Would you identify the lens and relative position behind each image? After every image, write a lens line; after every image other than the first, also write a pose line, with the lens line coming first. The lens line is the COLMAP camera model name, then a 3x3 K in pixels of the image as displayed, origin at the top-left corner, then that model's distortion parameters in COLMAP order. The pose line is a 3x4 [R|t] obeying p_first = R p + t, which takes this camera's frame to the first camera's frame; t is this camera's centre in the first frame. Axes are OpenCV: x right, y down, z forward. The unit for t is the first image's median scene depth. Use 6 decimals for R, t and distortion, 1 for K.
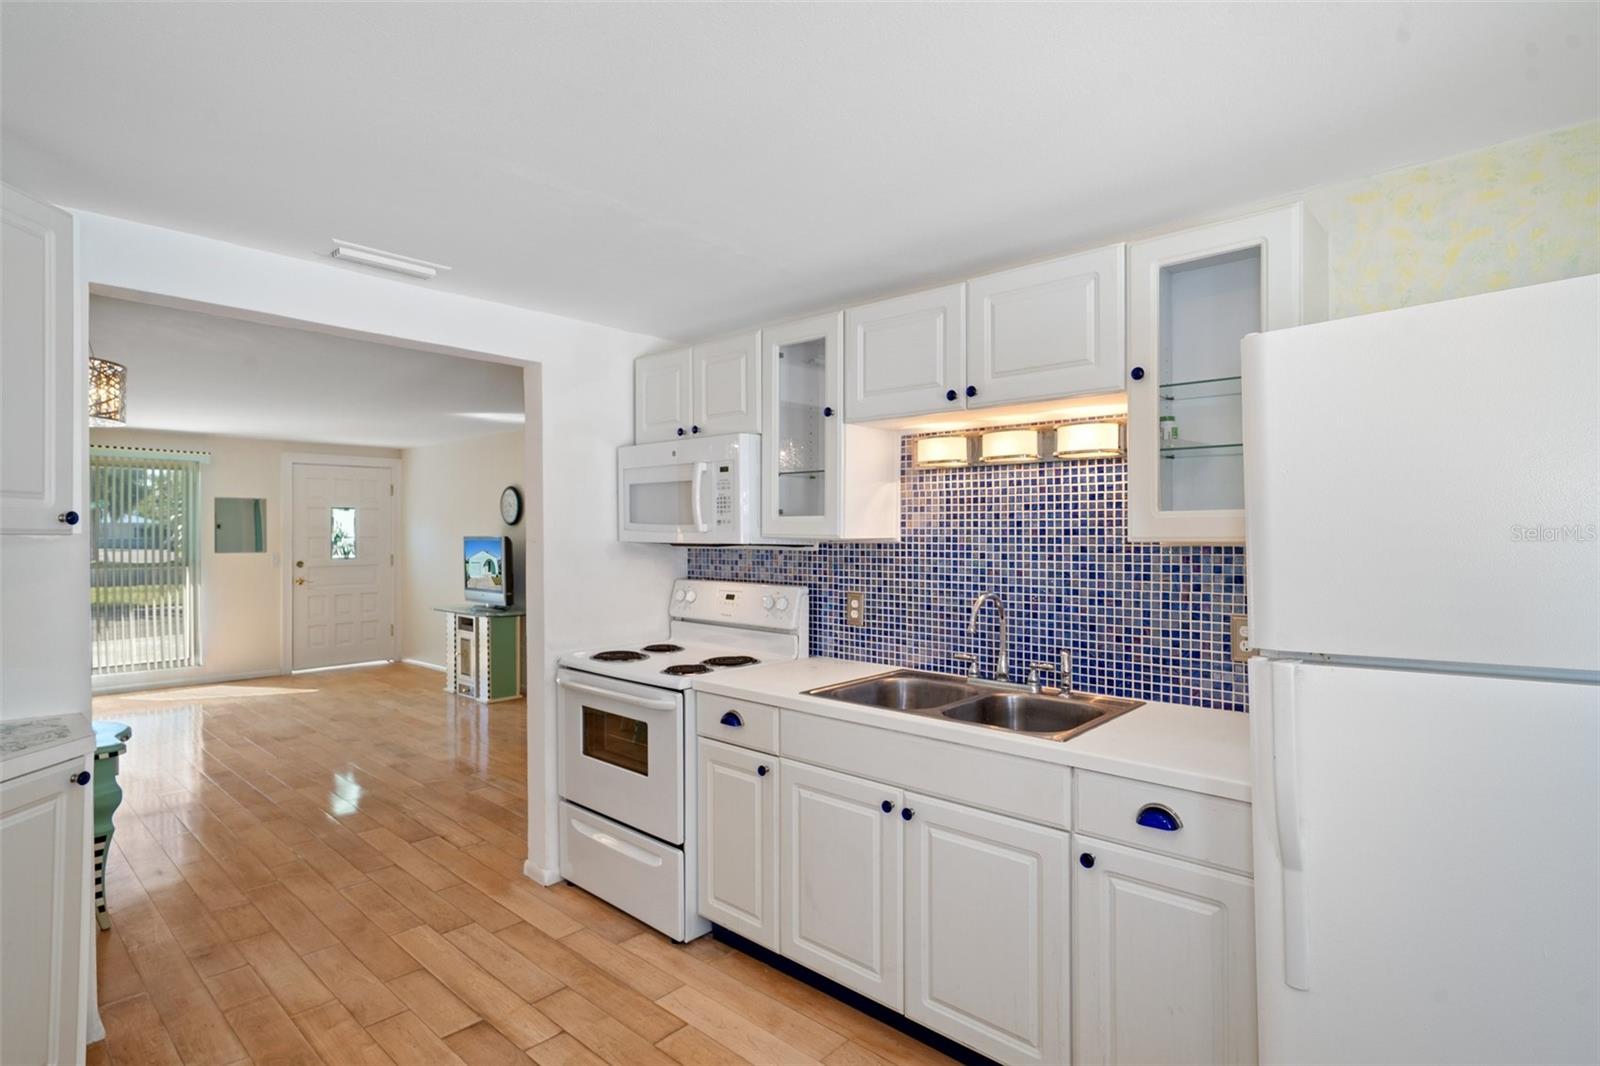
lens RADIAL K [[798.1, 0, 798.9], [0, 798.1, 533.5], [0, 0, 1]] dist [-0.001276, 0.000555]
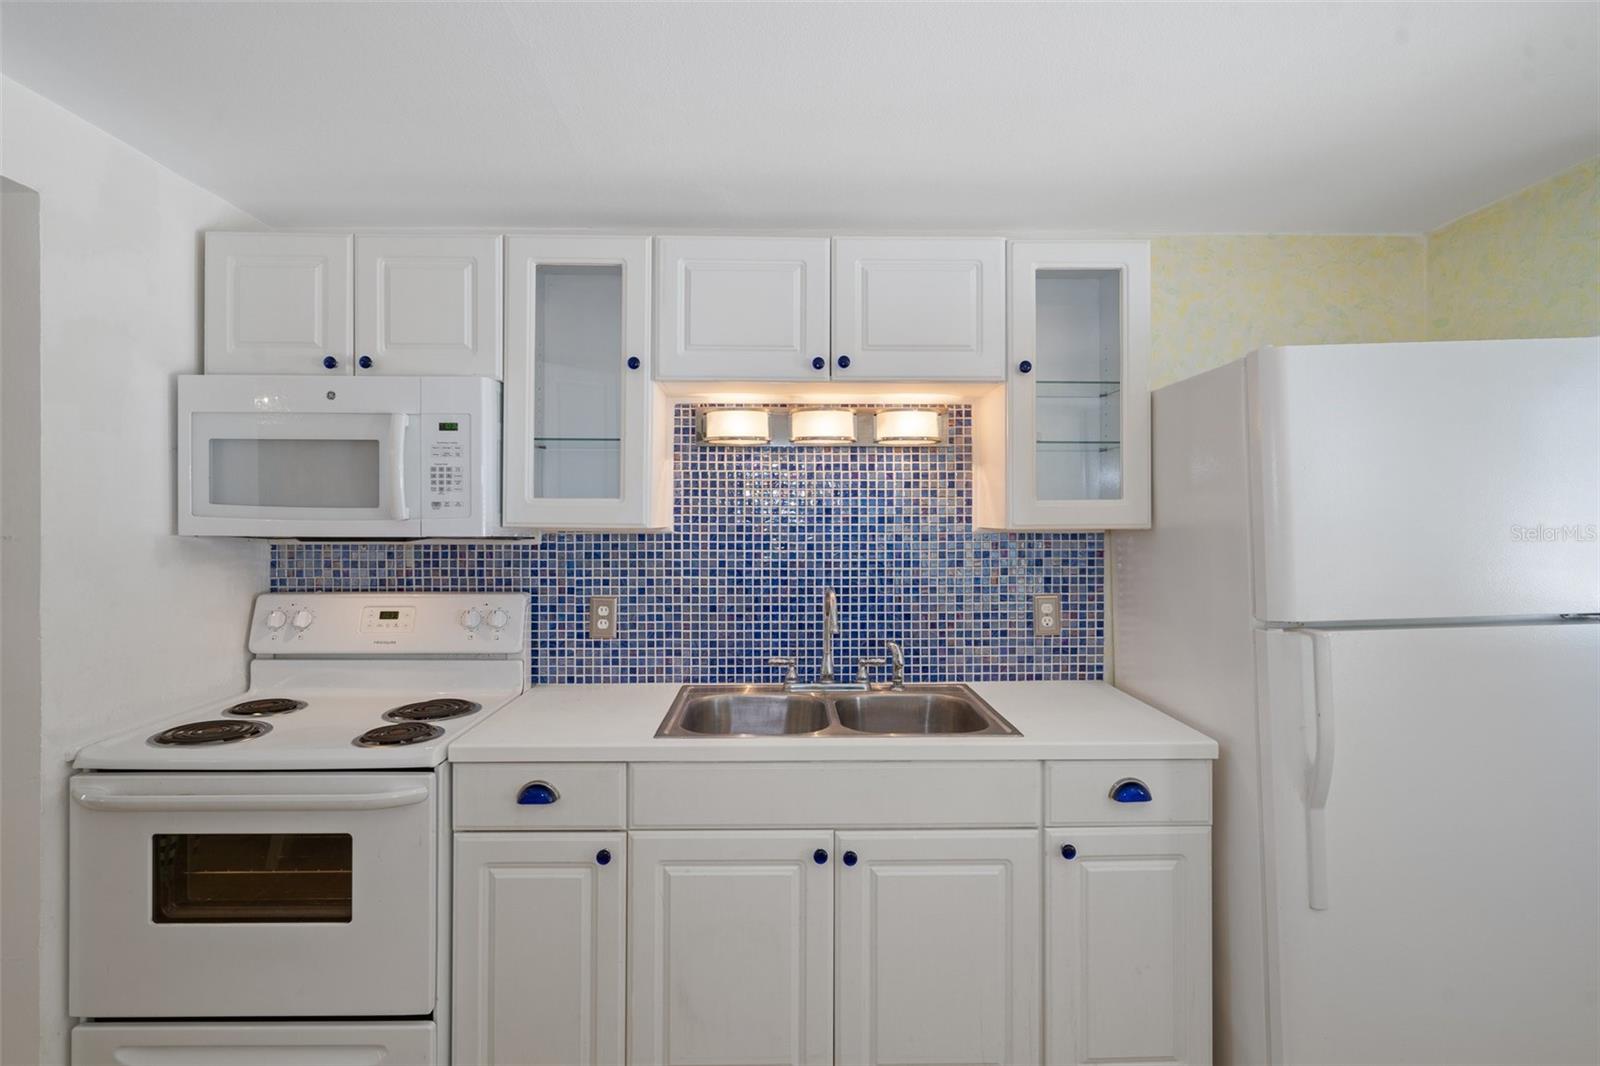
lens RADIAL K [[794.8, 0, 799.0], [0, 794.8, 516.0], [0, 0, 1]] dist [0.000040, 0.000209]
pose [[0.728647, 0.004384, 0.684876, -0.380511], [0.000444, 0.999976, -0.006873, -0.000127], [-0.684890, 0.005312, 0.728628, 0.345940]]
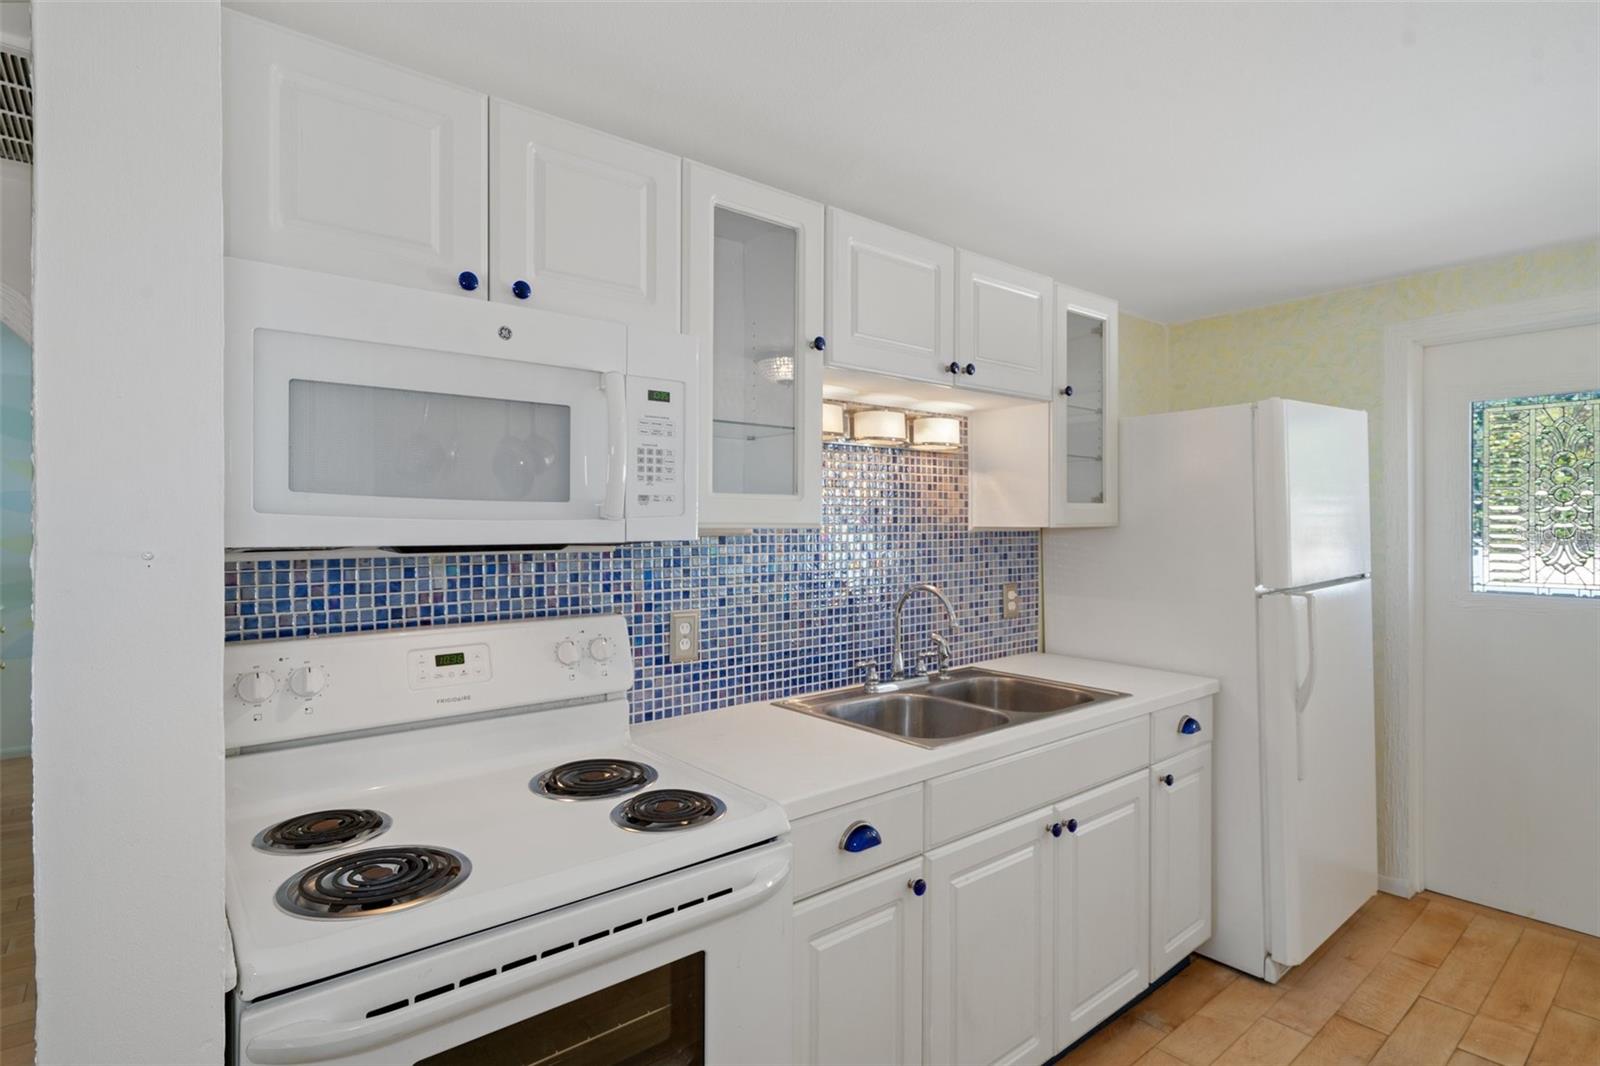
lens RADIAL K [[790.9, 0, 795.2], [0, 790.9, 524.1], [0, 0, 1]] dist [-0.002205, 0.000451]
pose [[0.161585, -0.000419, 0.986859, -0.653975], [0.005765, 0.999983, -0.000520, 0.002787], [-0.986842, 0.005773, 0.161584, 0.937590]]
